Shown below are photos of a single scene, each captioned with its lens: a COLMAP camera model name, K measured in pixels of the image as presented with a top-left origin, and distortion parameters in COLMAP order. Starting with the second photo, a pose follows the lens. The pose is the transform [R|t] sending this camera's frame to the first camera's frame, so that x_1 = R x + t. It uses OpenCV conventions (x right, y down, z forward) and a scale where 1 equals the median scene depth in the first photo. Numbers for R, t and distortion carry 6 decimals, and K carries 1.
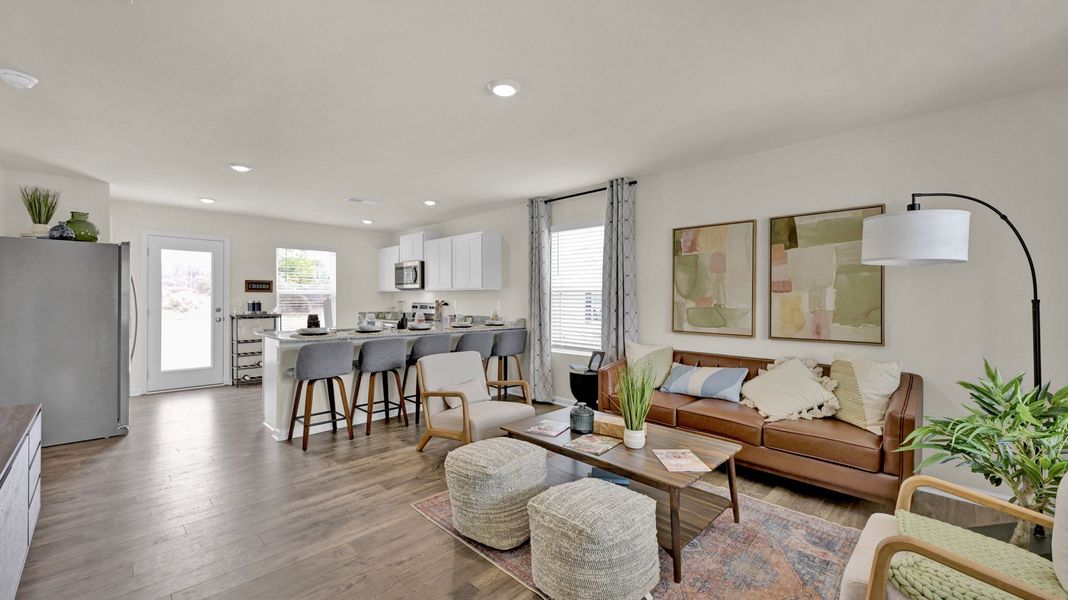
lens RADIAL K [[424.2, 0, 536.6], [0, 424.2, 303.5], [0, 0, 1]] dist [0.000539, 0.000063]
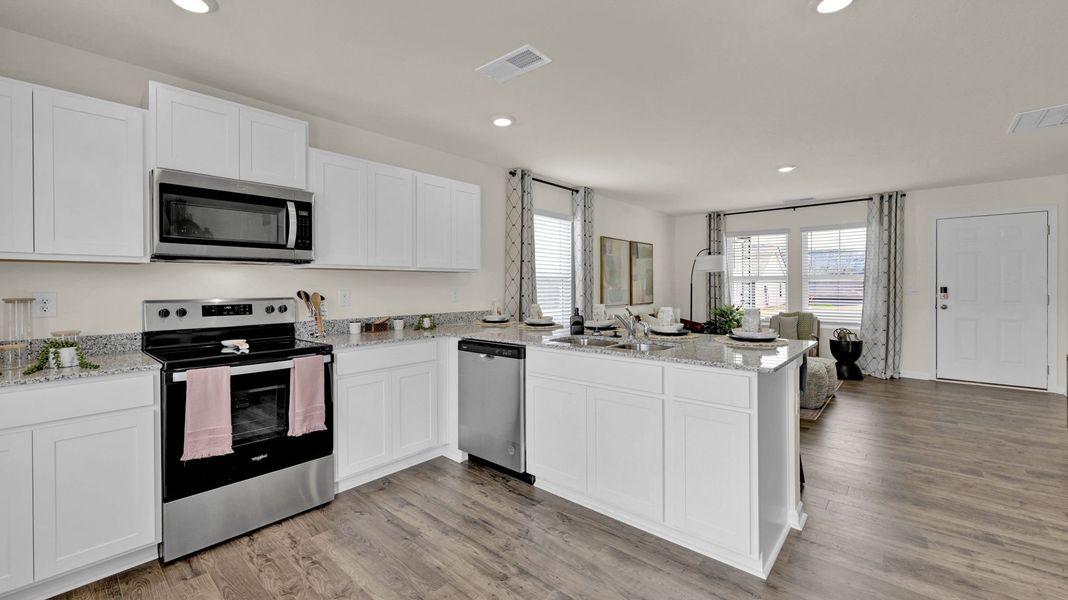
lens RADIAL K [[435.1, 0, 536.5], [0, 435.1, 285.3], [0, 0, 1]] dist [0.000455, 0.000039]
pose [[-0.066510, -0.011587, 0.997719, -0.743869], [0.006541, 0.999906, 0.012048, -0.018079], [-0.997764, 0.007328, -0.066428, 0.857113]]
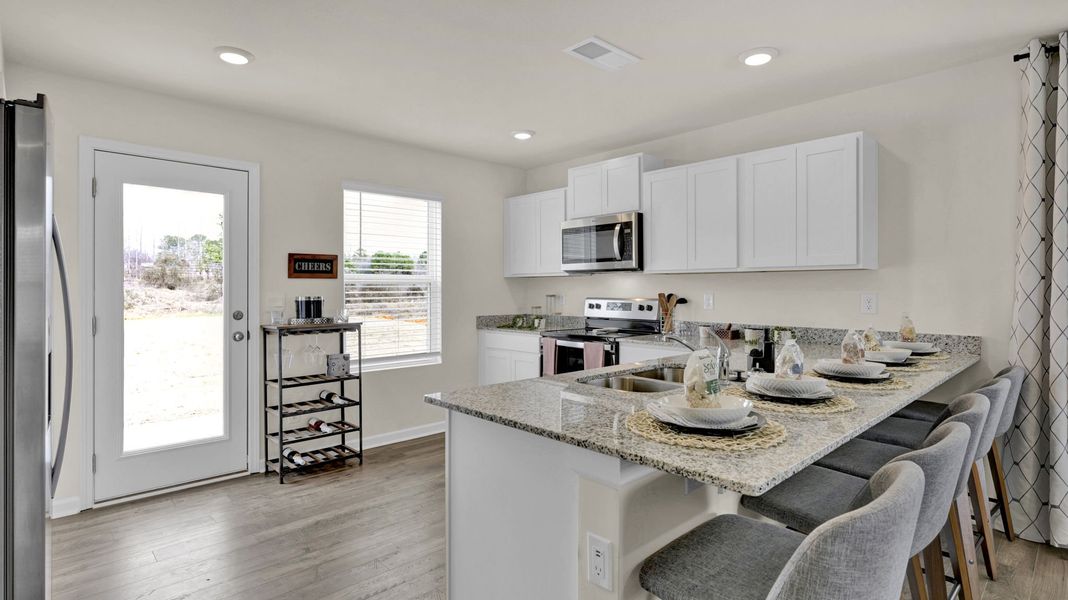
lens RADIAL K [[513.4, 0, 529.7], [0, 513.4, 291.4], [0, 0, 1]] dist [0.002080, 0.000305]
pose [[0.999628, -0.004590, -0.026882, -0.403291], [0.004389, 0.999962, -0.007532, -0.006415], [0.026916, 0.007412, 0.999610, 0.428876]]
